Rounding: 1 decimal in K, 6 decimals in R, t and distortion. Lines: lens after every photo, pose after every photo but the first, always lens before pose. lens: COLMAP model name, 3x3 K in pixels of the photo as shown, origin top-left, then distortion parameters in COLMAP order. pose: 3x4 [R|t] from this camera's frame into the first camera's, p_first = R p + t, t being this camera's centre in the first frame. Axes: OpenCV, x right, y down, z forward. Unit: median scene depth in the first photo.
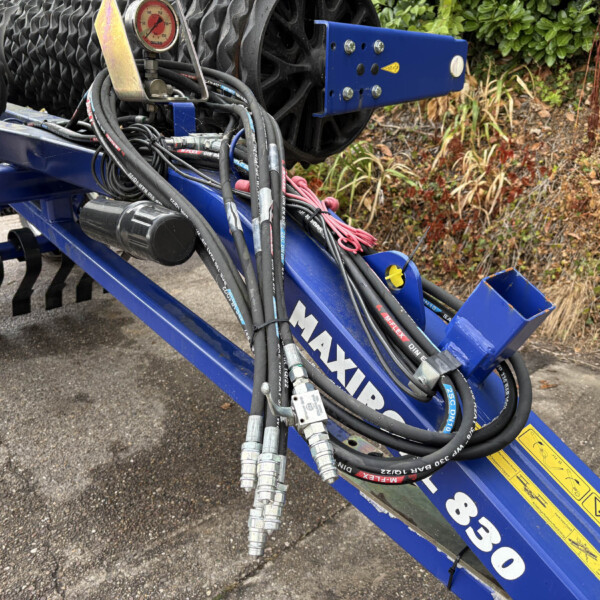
lens RADIAL K [[609.1, 0, 280.7], [0, 609.1, 314.4], [0, 0, 1]] dist [0.004750, -0.024345]
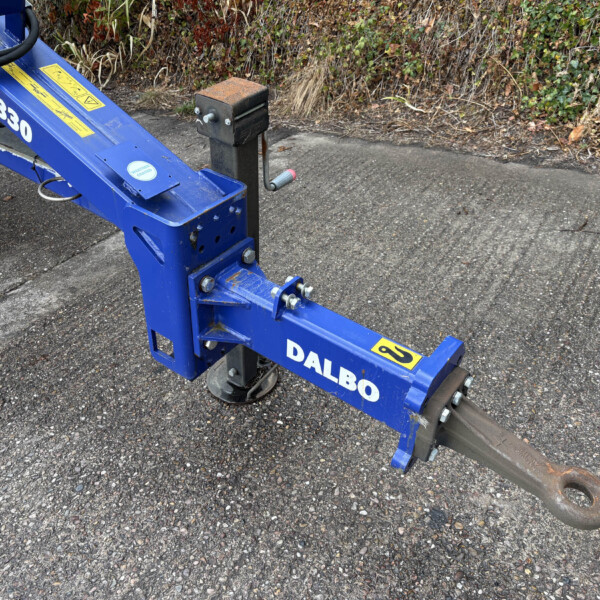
lens RADIAL K [[605.8, 0, 281.4], [0, 605.8, 310.4], [0, 0, 1]] dist [0.022784, -0.004563]
pose [[0.975147, -0.170143, 0.141915, 0.157613], [0.138193, 0.967743, 0.210659, 0.134113], [-0.173179, -0.185811, 0.967204, -0.188017]]
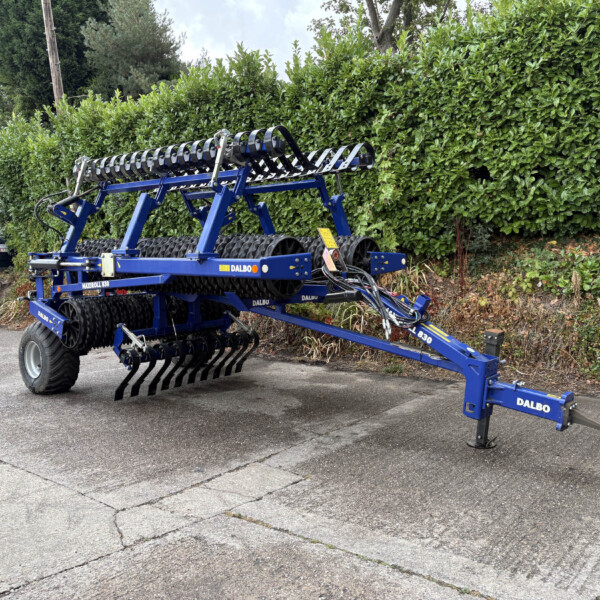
lens RADIAL K [[605.8, 0, 281.4], [0, 605.8, 310.4], [0, 0, 1]] dist [0.022784, -0.004563]
pose [[0.993963, -0.032552, 0.104775, -0.350186], [0.062505, 0.952853, -0.296926, 0.377256], [-0.090169, 0.301683, 0.949135, -0.958791]]
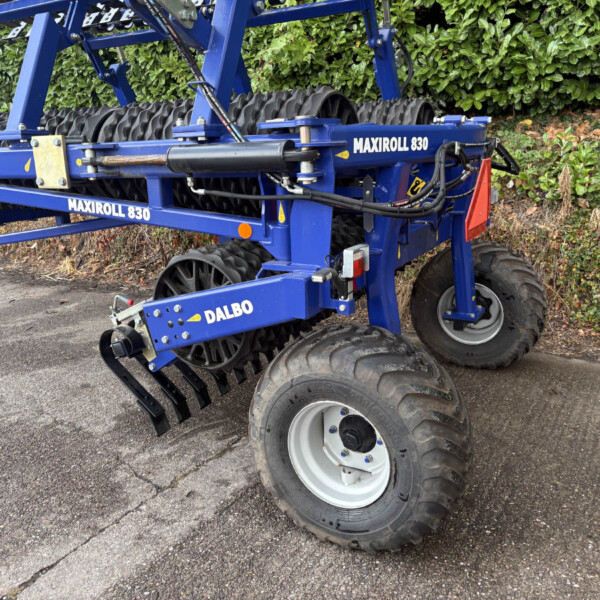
lens RADIAL K [[613.2, 0, 300.0], [0, 613.2, 300.0], [0, 0, 1]] dist [0.030780, -0.001881]
pose [[0.967565, -0.090419, 0.235888, -0.119317], [0.120961, 0.985574, -0.118372, 0.124920], [-0.221782, 0.143066, 0.964544, -0.381830]]
